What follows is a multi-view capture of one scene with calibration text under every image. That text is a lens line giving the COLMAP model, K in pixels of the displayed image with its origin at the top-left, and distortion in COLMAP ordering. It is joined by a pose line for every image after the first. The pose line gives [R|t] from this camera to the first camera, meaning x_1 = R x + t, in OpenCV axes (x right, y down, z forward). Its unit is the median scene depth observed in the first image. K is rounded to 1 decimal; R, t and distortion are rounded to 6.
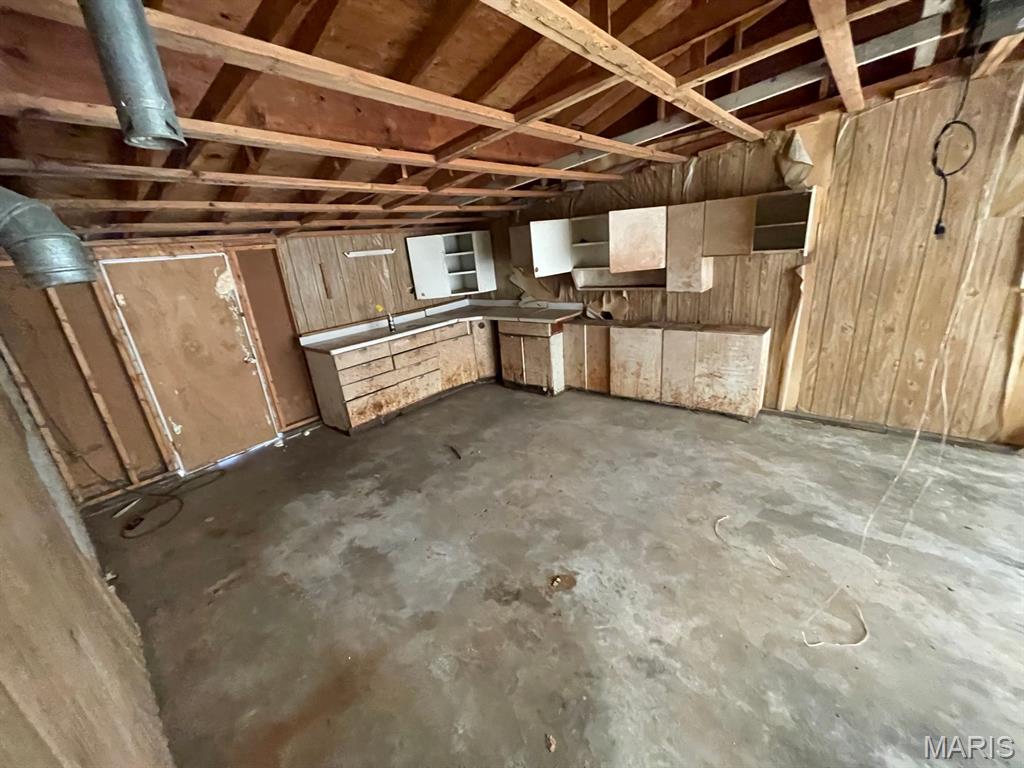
lens RADIAL K [[413.0, 0, 512.5], [0, 413.0, 387.1], [0, 0, 1]] dist [-0.000680, 0.000432]
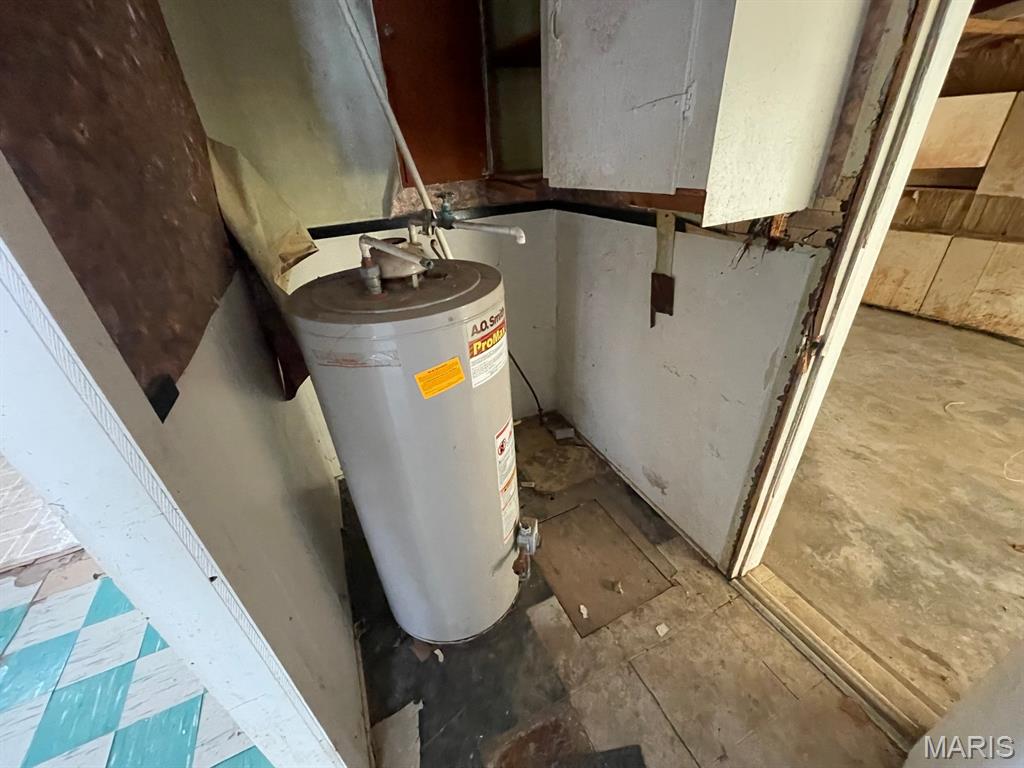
lens RADIAL K [[405.7, 0, 513.9], [0, 405.7, 388.9], [0, 0, 1]] dist [-0.000048, -0.003430]
pose [[0.899987, 0.252693, -0.355203, -0.153424], [-0.166528, 0.952342, 0.255564, 0.150433], [0.402854, -0.170853, 0.899176, -0.366484]]
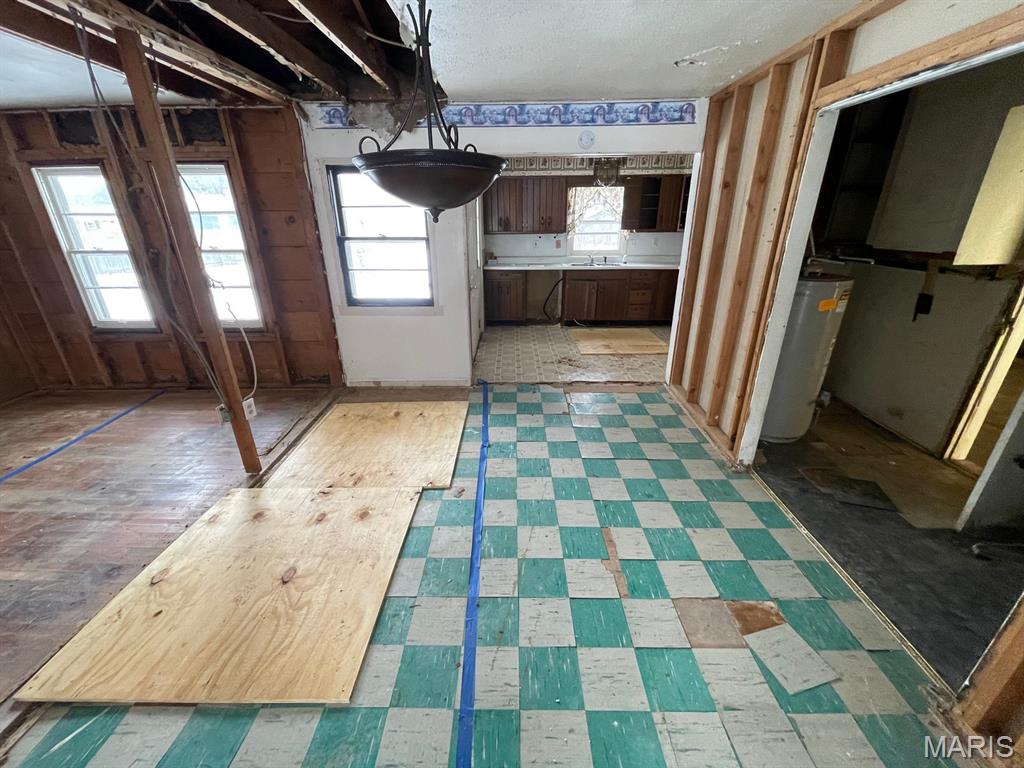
lens RADIAL K [[413.0, 0, 512.5], [0, 413.0, 387.1], [0, 0, 1]] dist [-0.000680, 0.000432]
pose [[0.620551, 0.379517, -0.686209, -0.066975], [-0.304641, 0.923022, 0.234997, 0.354200], [0.722572, 0.063220, 0.688399, -1.090348]]
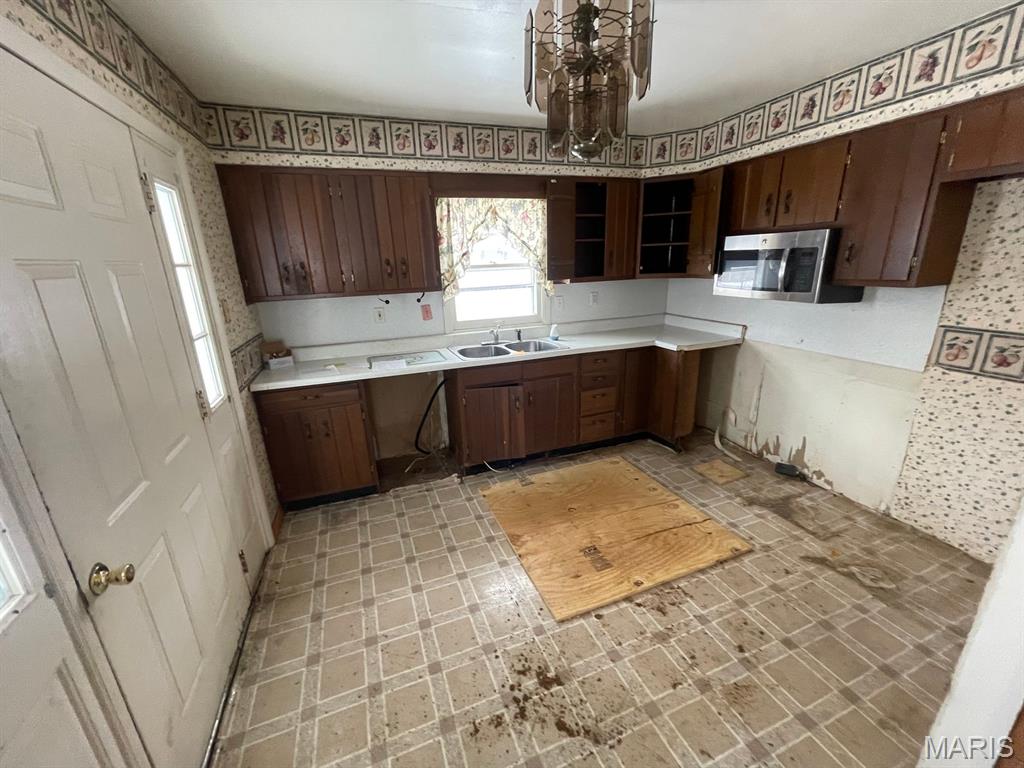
lens RADIAL K [[411.4, 0, 510.2], [0, 411.4, 389.4], [0, 0, 1]] dist [-0.002821, 0.000455]
pose [[0.861098, 0.213778, -0.461312, -0.827832], [-0.210993, 0.975746, 0.058327, 0.210681], [0.462592, 0.047108, 0.885319, -0.428635]]
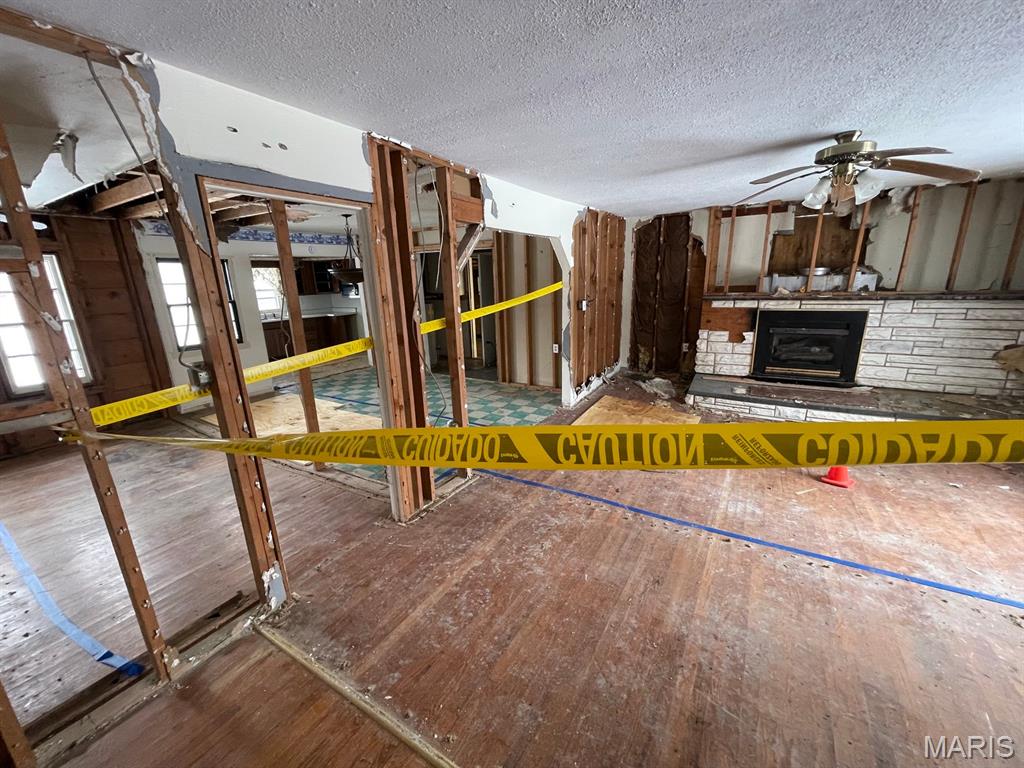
lens RADIAL K [[410.7, 0, 511.0], [0, 410.7, 389.7], [0, 0, 1]] dist [-0.001876, 0.000108]
pose [[0.988151, 0.022680, 0.151798, -0.182710], [-0.011551, 0.997206, -0.073801, 0.783140], [-0.153048, 0.071173, 0.985652, -2.335765]]
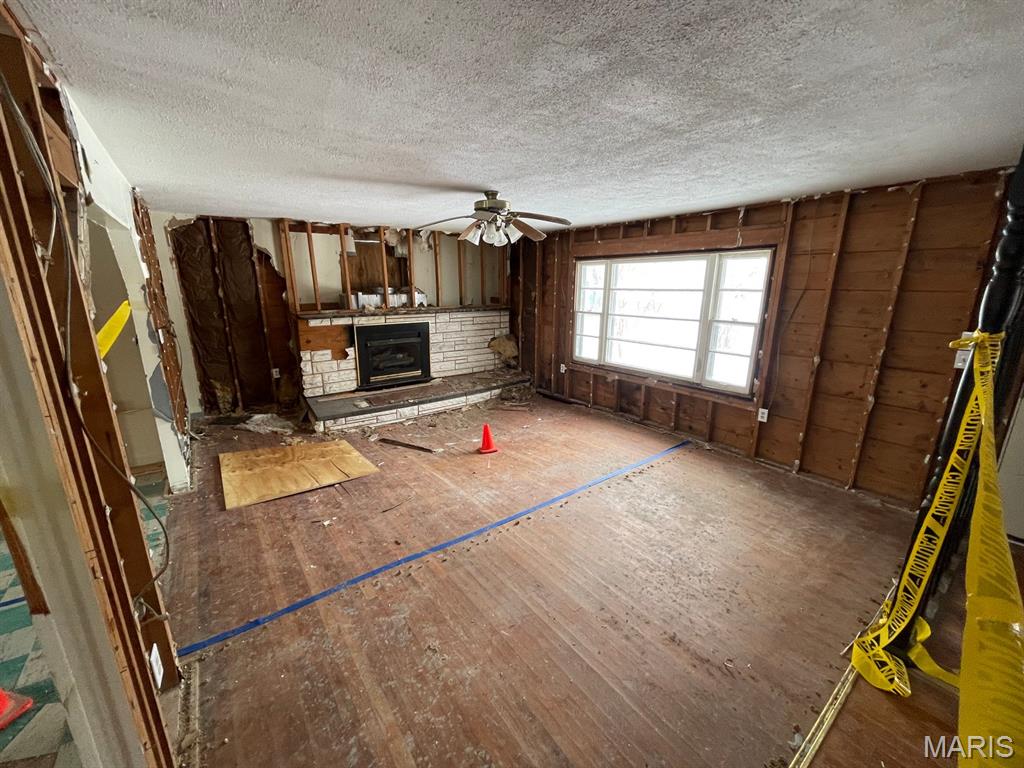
lens RADIAL K [[411.4, 0, 510.2], [0, 411.4, 389.4], [0, 0, 1]] dist [-0.002821, 0.000455]
pose [[0.243769, -0.151965, 0.957853, -0.469530], [0.290937, 0.953618, 0.077251, 0.654600], [-0.925166, 0.259844, 0.276675, -1.944007]]
